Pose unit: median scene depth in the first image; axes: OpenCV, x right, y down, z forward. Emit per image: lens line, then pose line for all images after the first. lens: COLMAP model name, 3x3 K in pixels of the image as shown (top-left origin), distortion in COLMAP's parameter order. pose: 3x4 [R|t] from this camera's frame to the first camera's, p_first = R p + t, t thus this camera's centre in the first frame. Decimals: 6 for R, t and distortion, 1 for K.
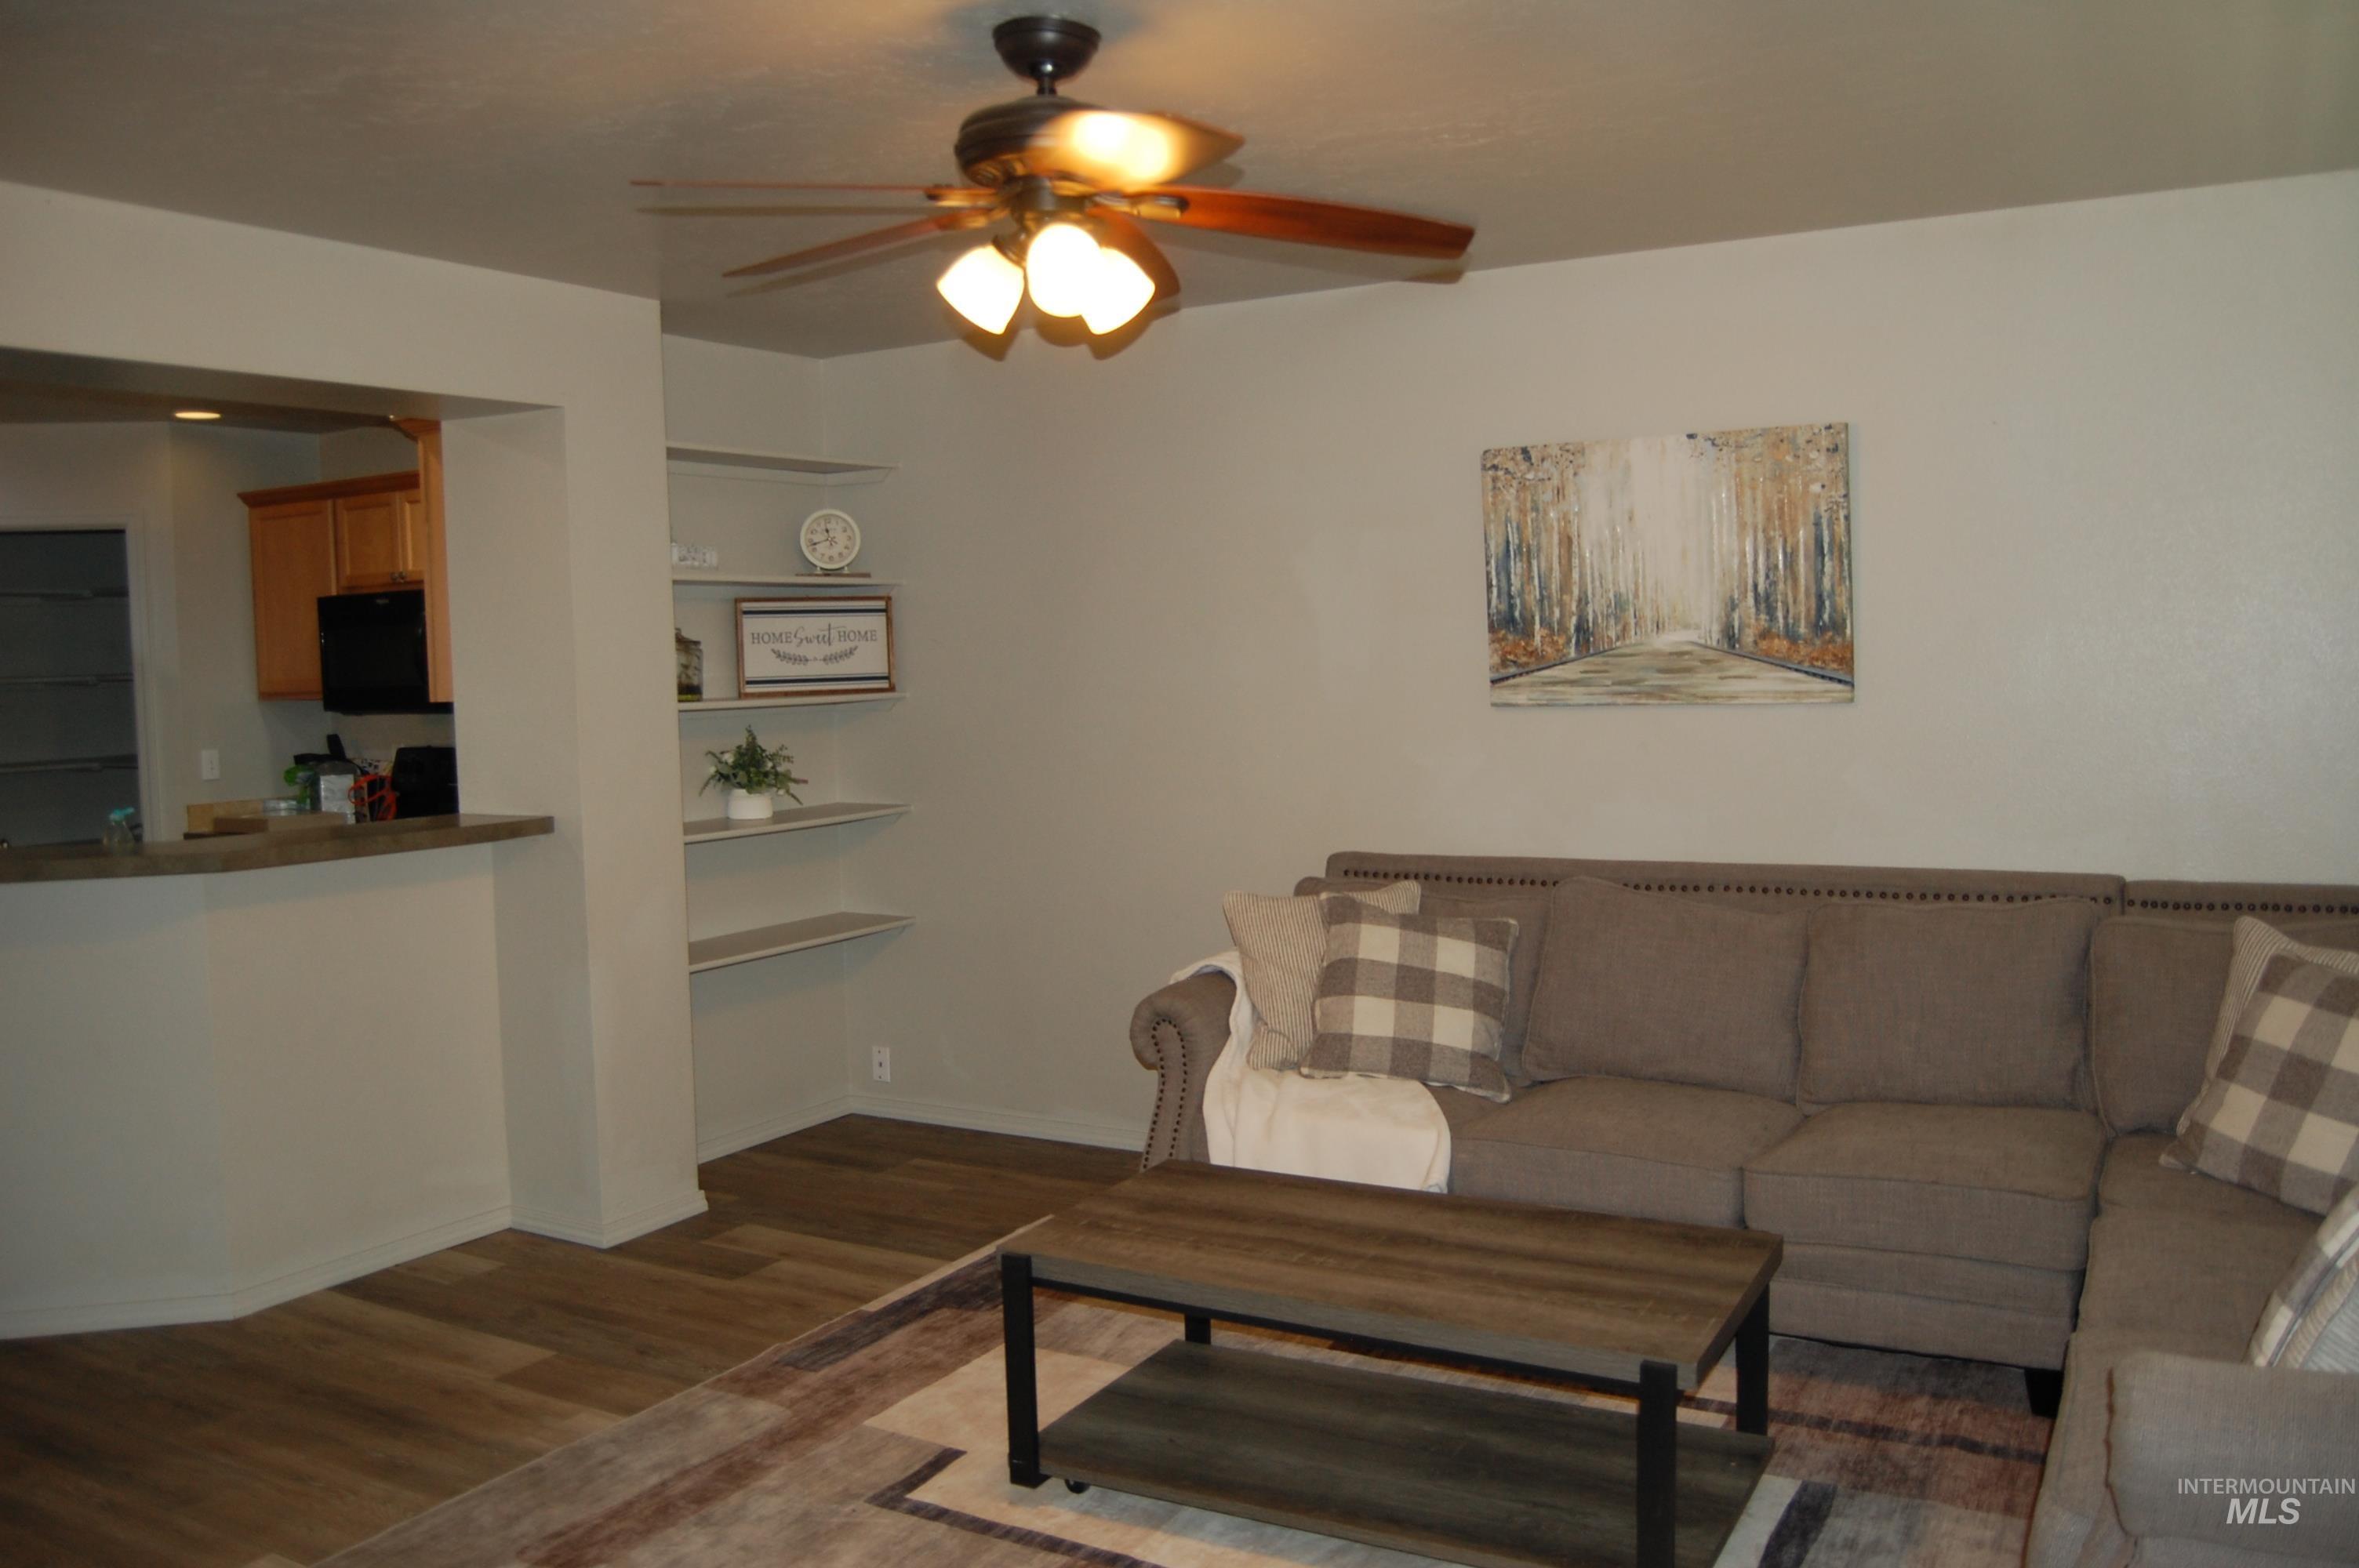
lens RADIAL K [[1859.4, 0, 1182.8], [0, 1859.4, 760.0], [0, 0, 1]] dist [-0.052767, -0.008118]
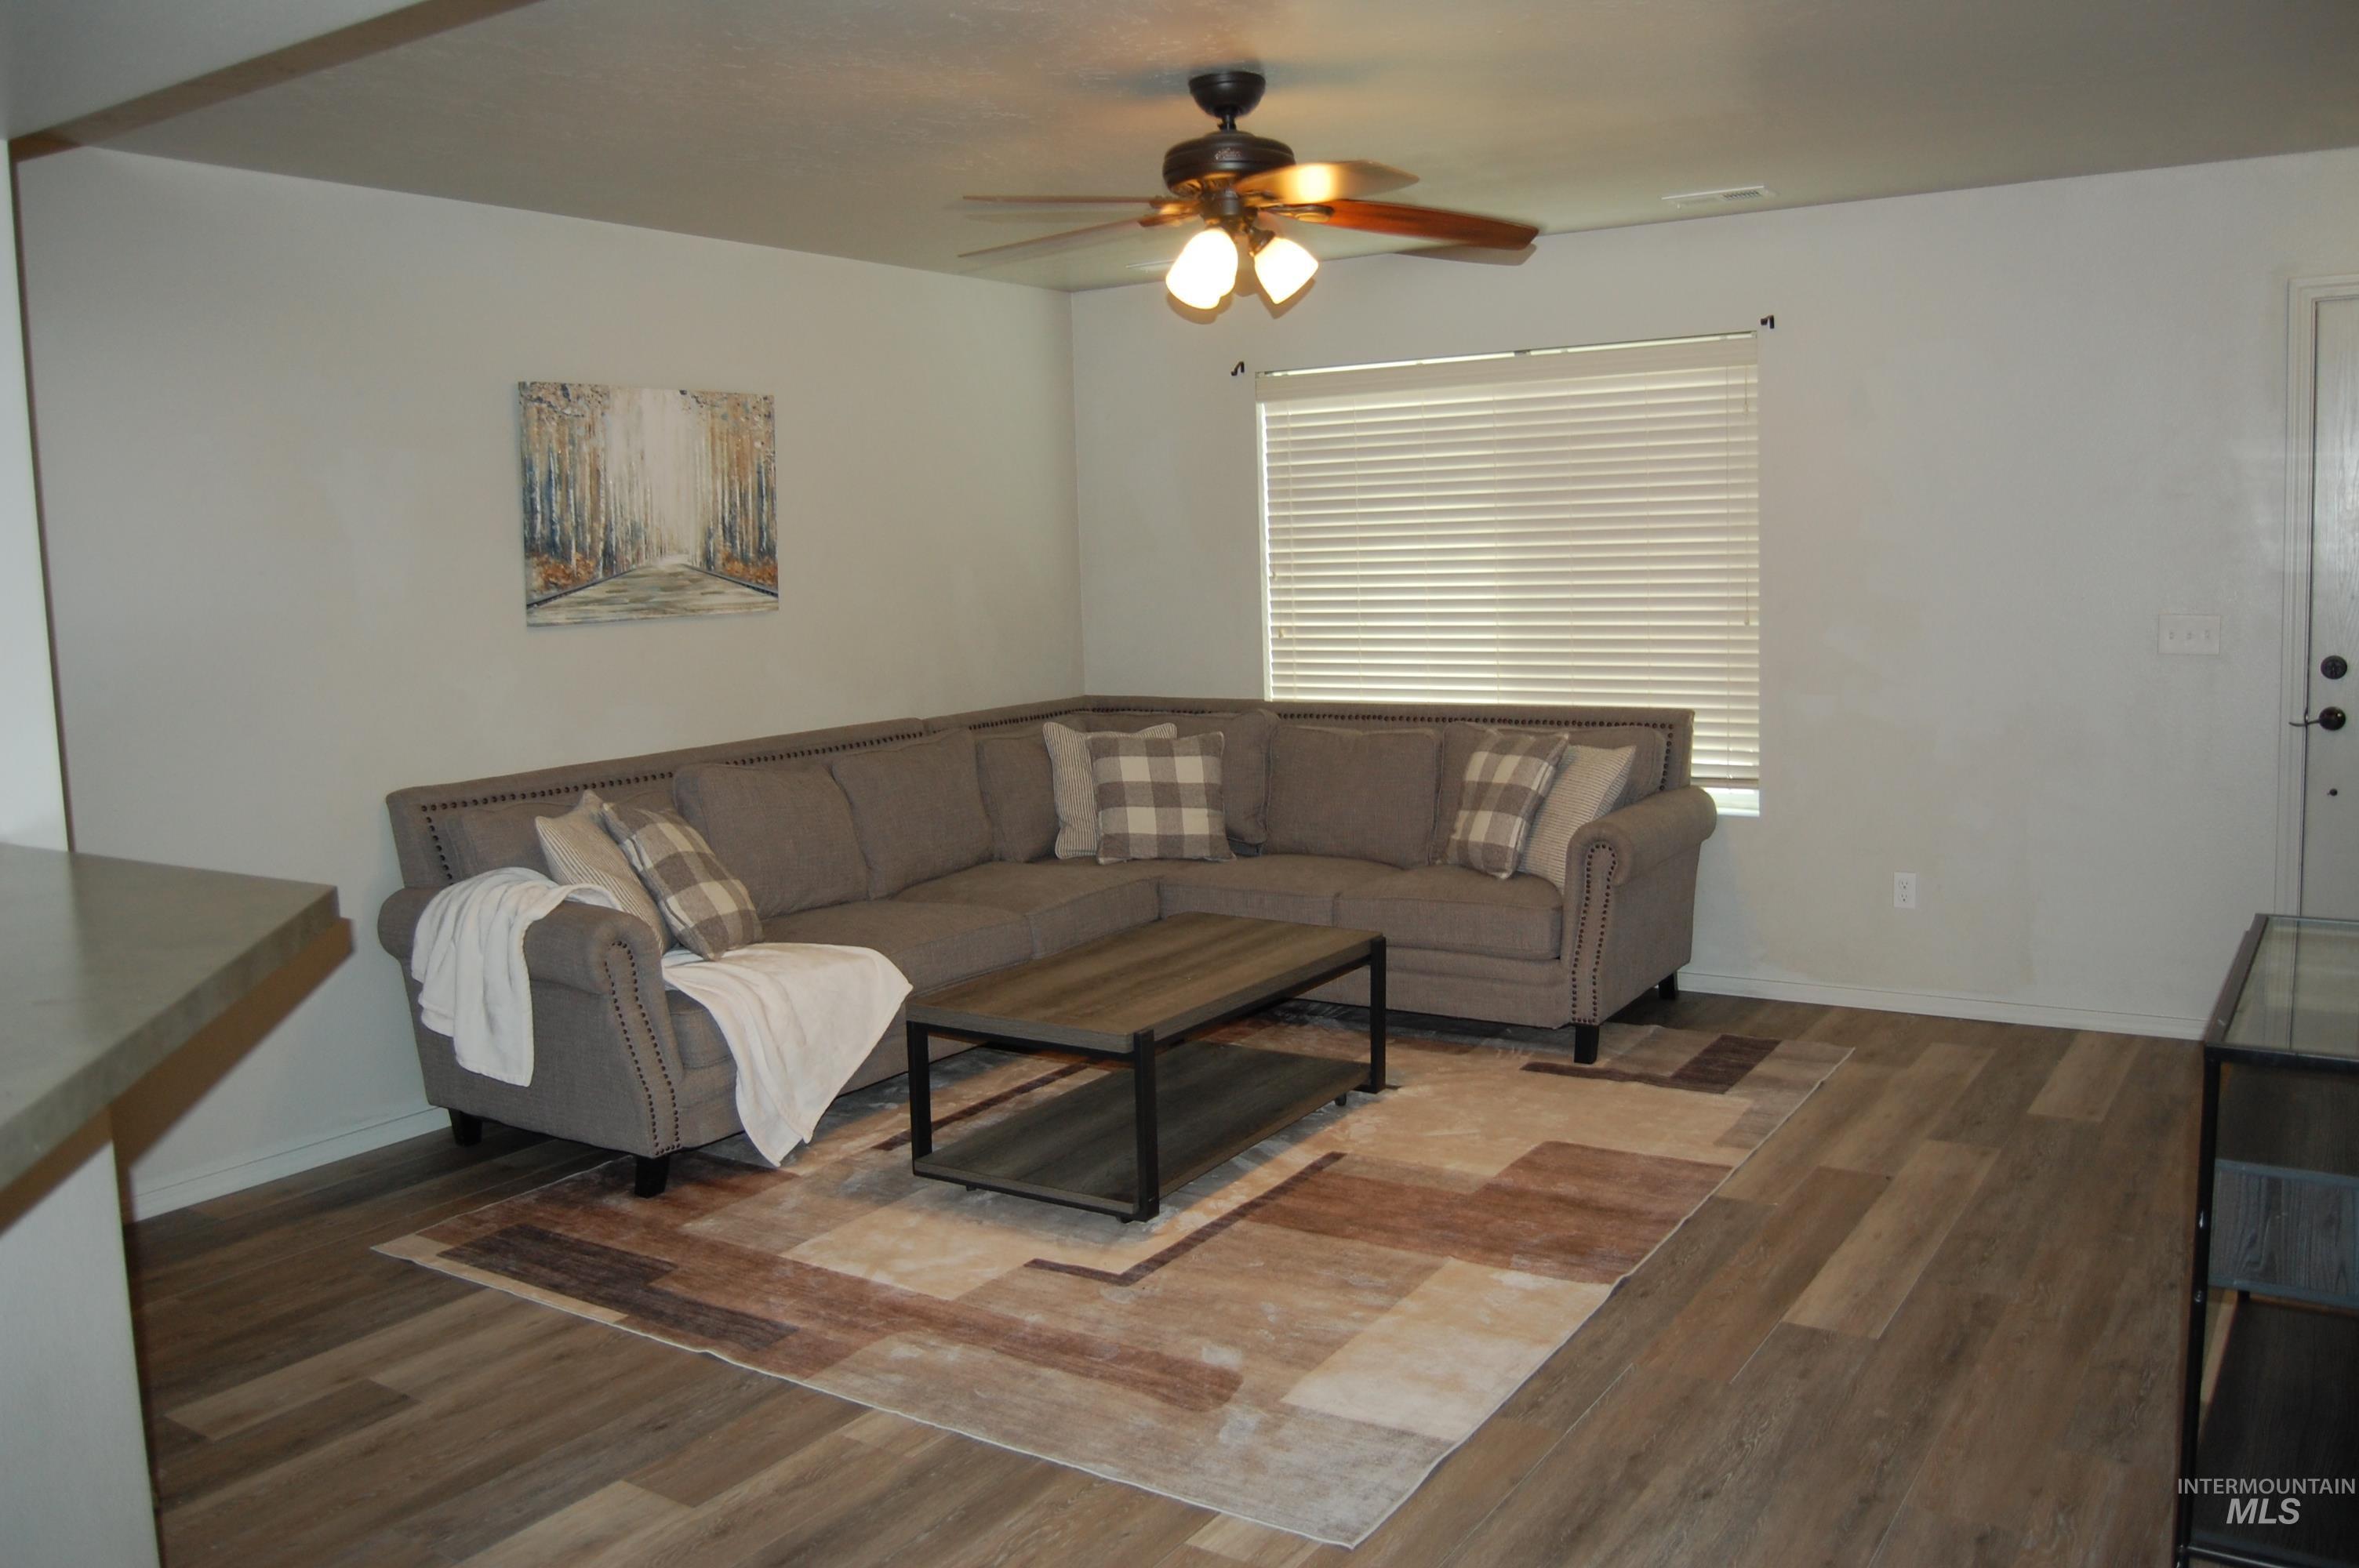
lens RADIAL K [[1859.4, 0, 1182.1], [0, 1859.4, 803.4], [0, 0, 1]] dist [-0.052767, -0.008118]
pose [[0.067838, -0.124852, 0.989854, -0.900088], [0.069511, 0.990320, 0.120147, -0.031435], [-0.995272, 0.060655, 0.075860, 0.586811]]
